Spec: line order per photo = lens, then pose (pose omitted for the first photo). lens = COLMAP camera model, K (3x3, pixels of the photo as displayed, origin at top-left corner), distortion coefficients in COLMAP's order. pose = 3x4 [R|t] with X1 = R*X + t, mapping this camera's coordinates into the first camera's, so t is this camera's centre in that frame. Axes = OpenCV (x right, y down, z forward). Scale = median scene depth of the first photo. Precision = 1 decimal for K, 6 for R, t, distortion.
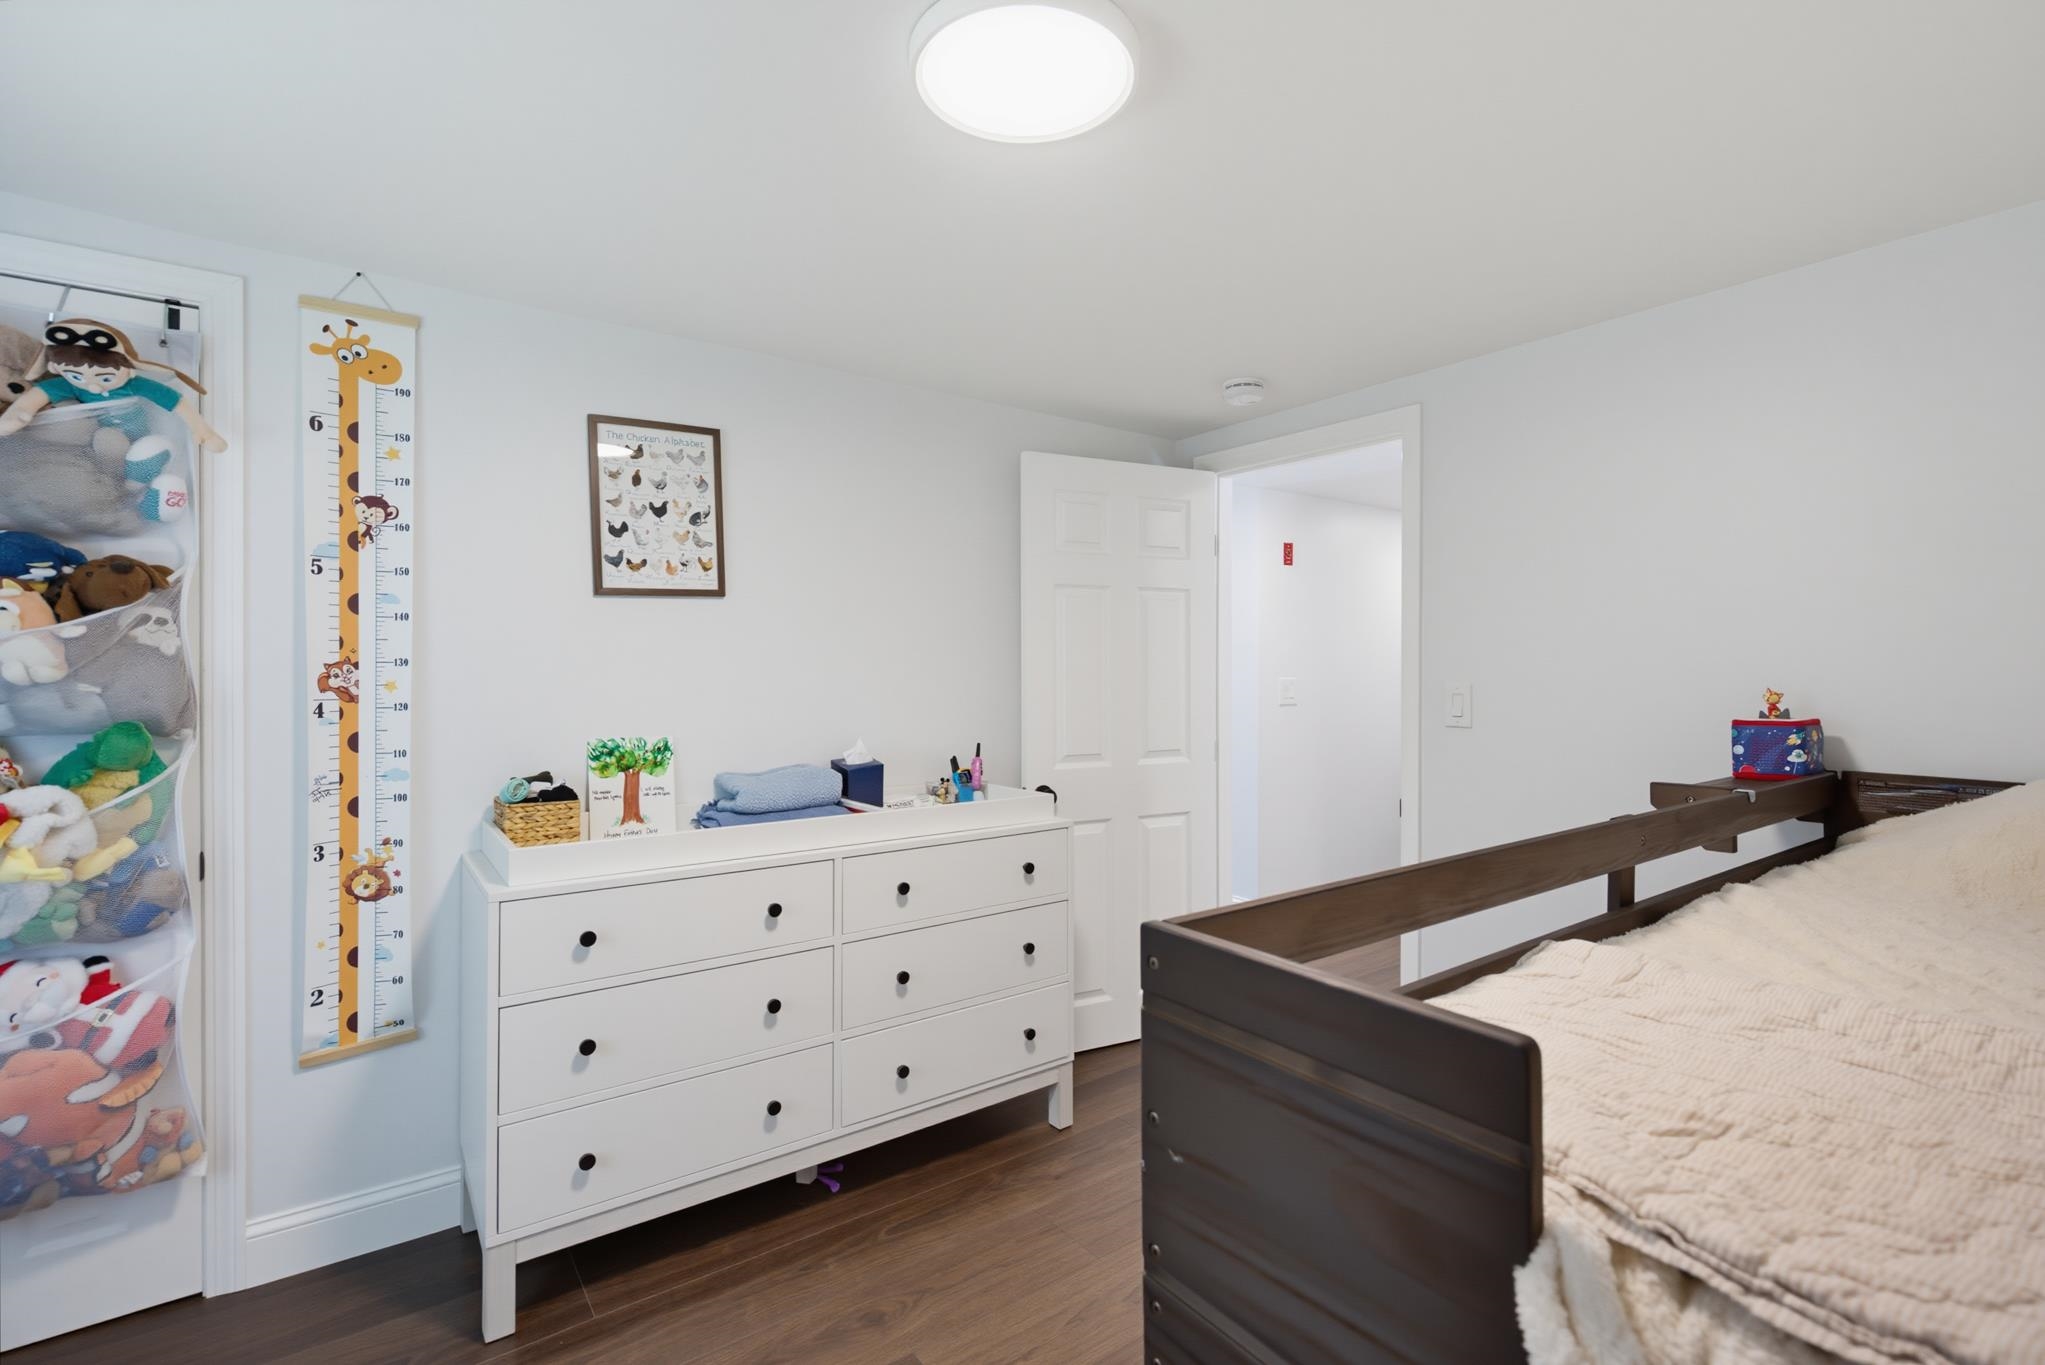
lens RADIAL K [[918.3, 0, 1024.5], [0, 918.3, 660.4], [0, 0, 1]] dist [-0.000373, 0.000074]
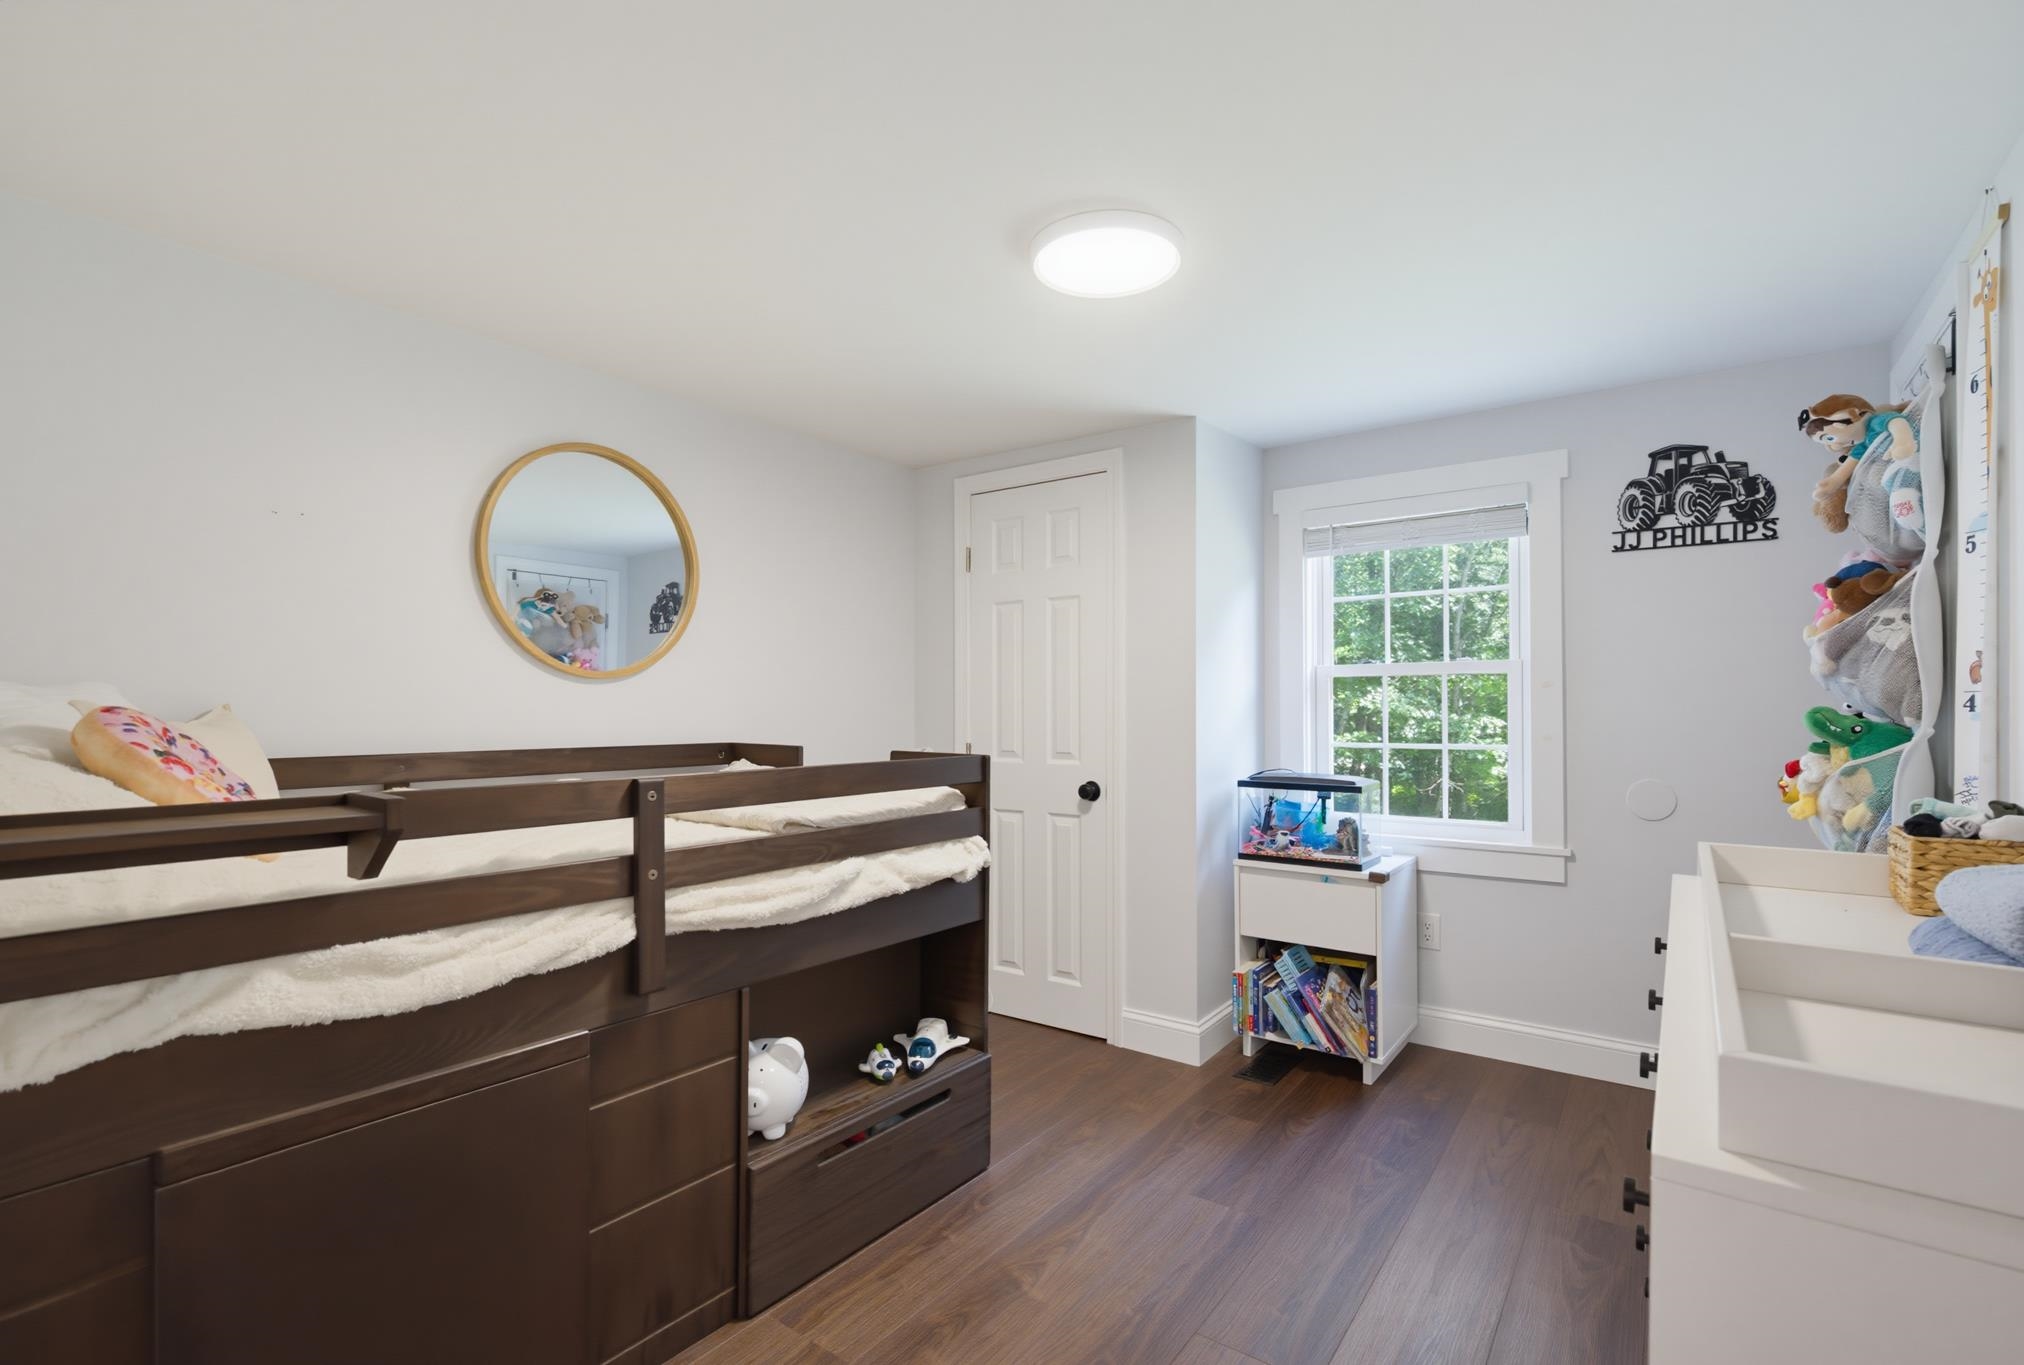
lens RADIAL K [[940.7, 0, 1003.8], [0, 940.7, 662.2], [0, 0, 1]] dist [-0.002500, -0.000648]
pose [[-0.951122, -0.016887, -0.308352, 0.402794], [0.000295, 0.998454, -0.055592, 0.062741], [0.308814, -0.052965, -0.949647, 1.524643]]
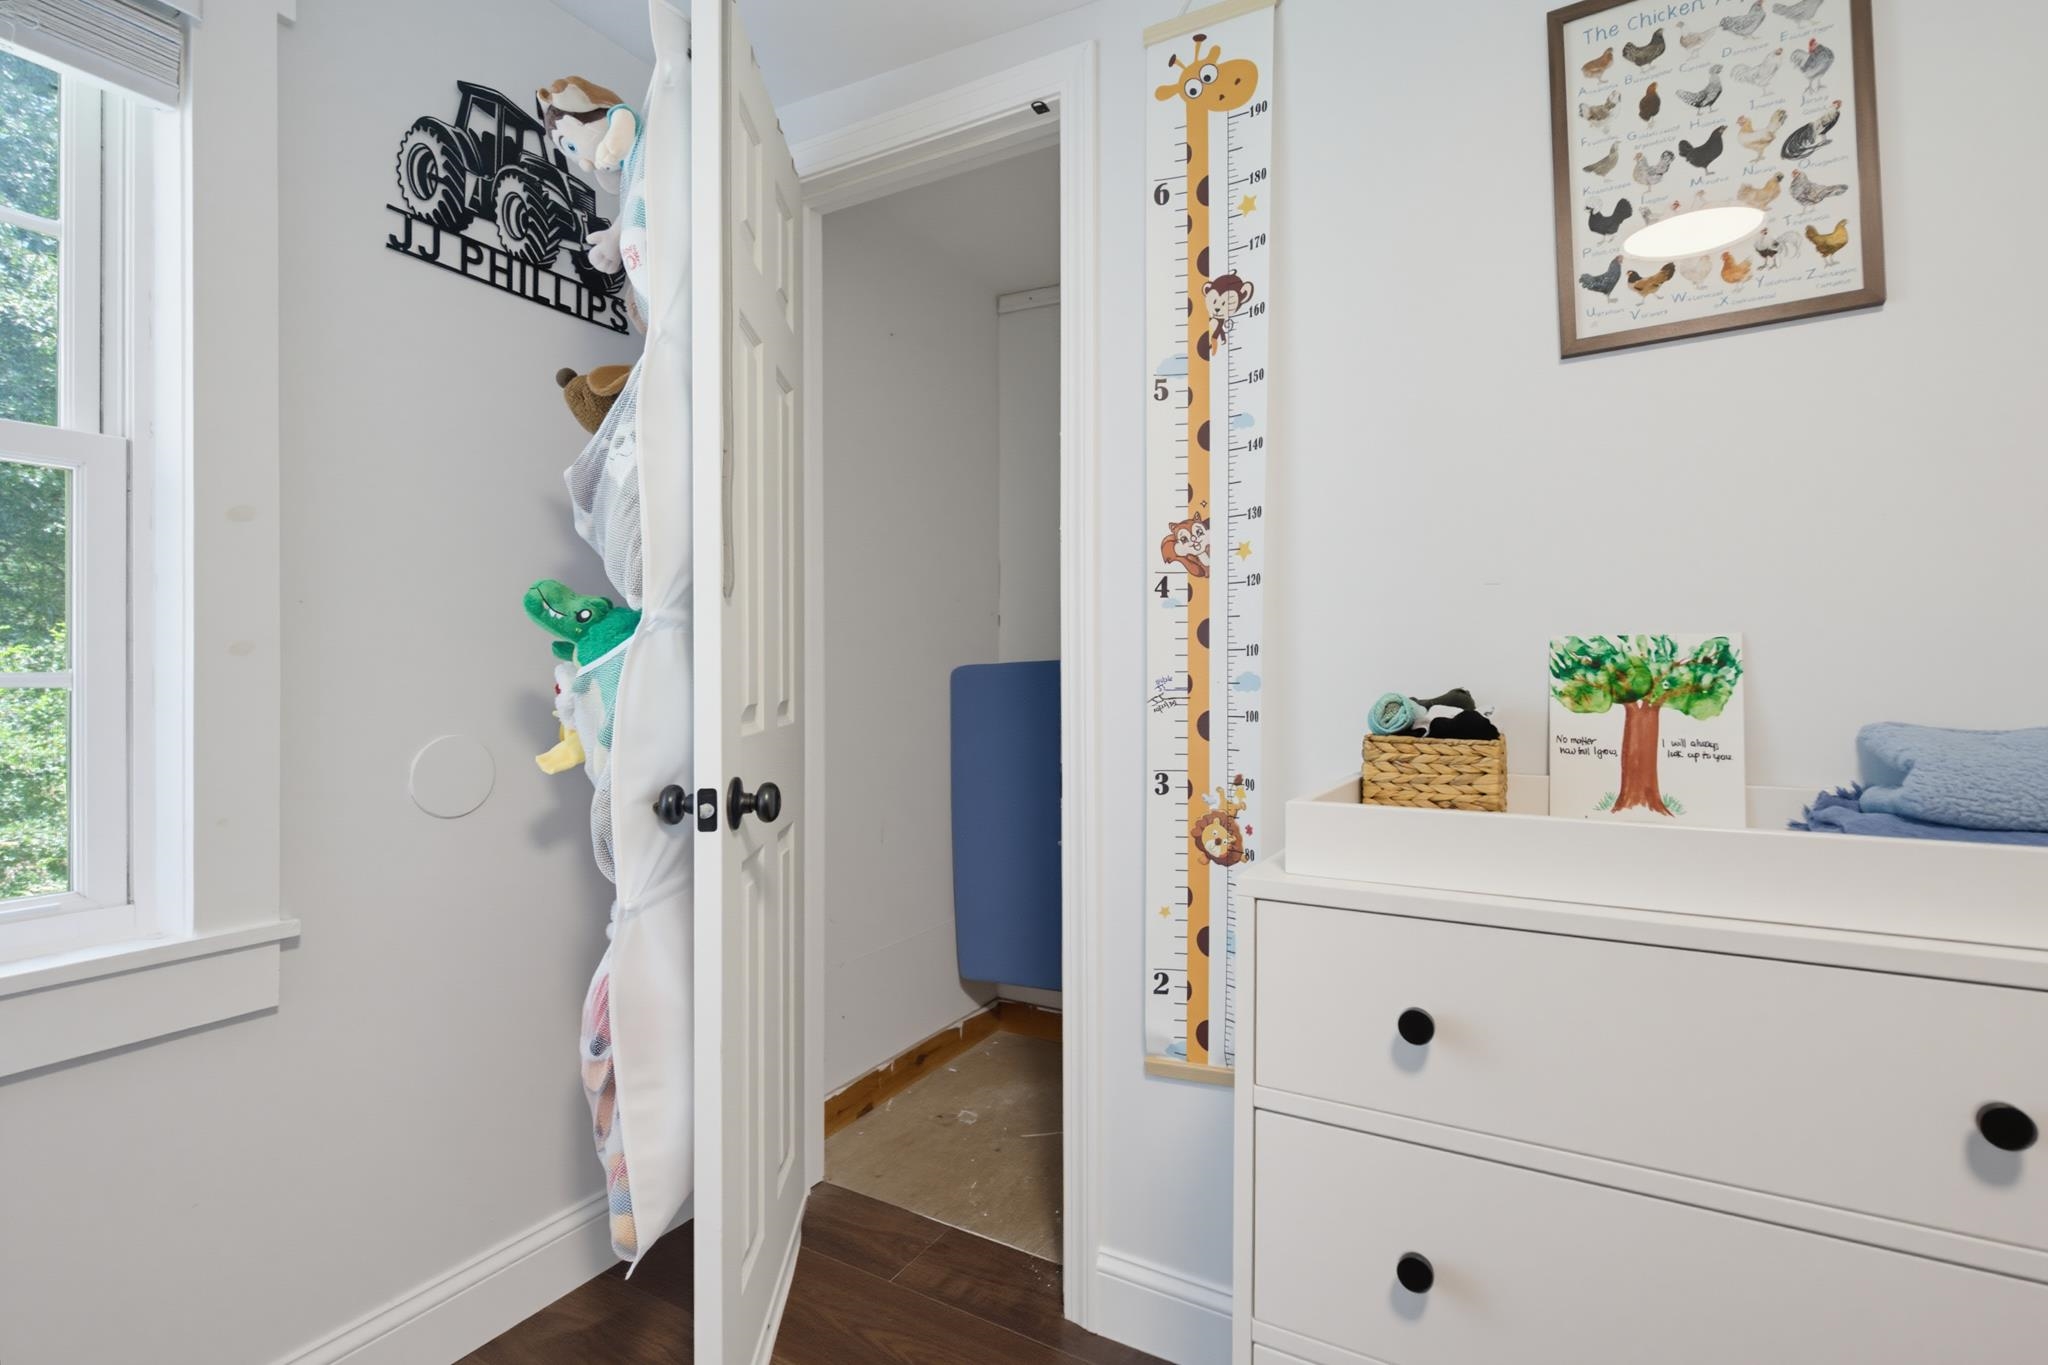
lens RADIAL K [[957.0, 0, 1058.0], [0, 957.0, 674.4], [0, 0, 1]] dist [0.000203, -0.001552]
pose [[0.435030, -0.003418, -0.900409, -0.121124], [0.007302, 0.999973, -0.000267, 0.118704], [0.900386, -0.006458, 0.435043, 0.576059]]
